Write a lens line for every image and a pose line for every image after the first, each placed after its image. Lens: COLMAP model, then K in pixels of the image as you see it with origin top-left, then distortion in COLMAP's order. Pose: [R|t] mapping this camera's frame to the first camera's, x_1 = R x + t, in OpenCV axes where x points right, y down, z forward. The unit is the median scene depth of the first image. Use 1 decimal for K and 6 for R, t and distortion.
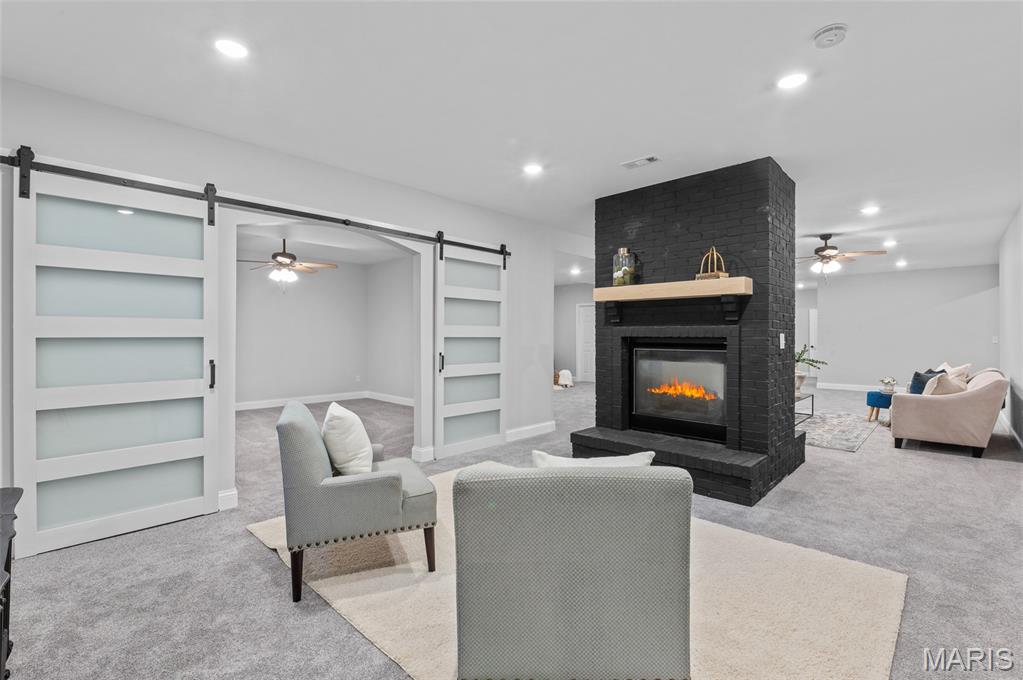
lens RADIAL K [[450.8, 0, 512.6], [0, 450.8, 336.6], [0, 0, 1]] dist [-0.008311, -0.001411]
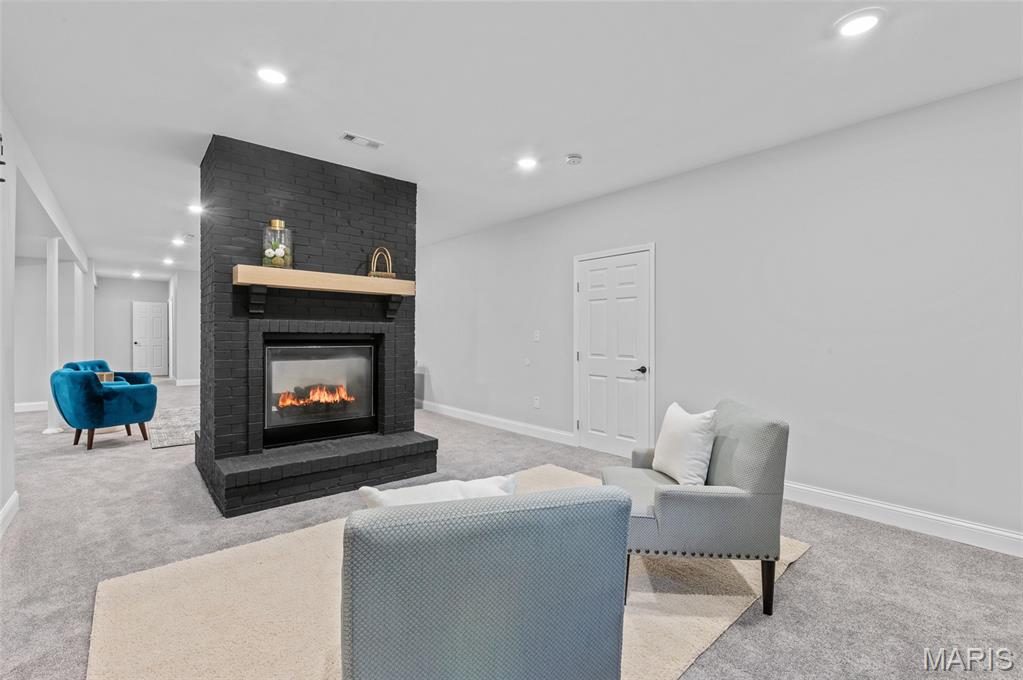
lens RADIAL K [[450.8, 0, 512.5], [0, 450.8, 339.4], [0, 0, 1]] dist [-0.008311, -0.001411]
pose [[0.092442, -0.013161, 0.995631, -0.513809], [-0.006870, 0.999880, 0.013855, -0.000786], [-0.995694, -0.008121, 0.092340, 0.524343]]
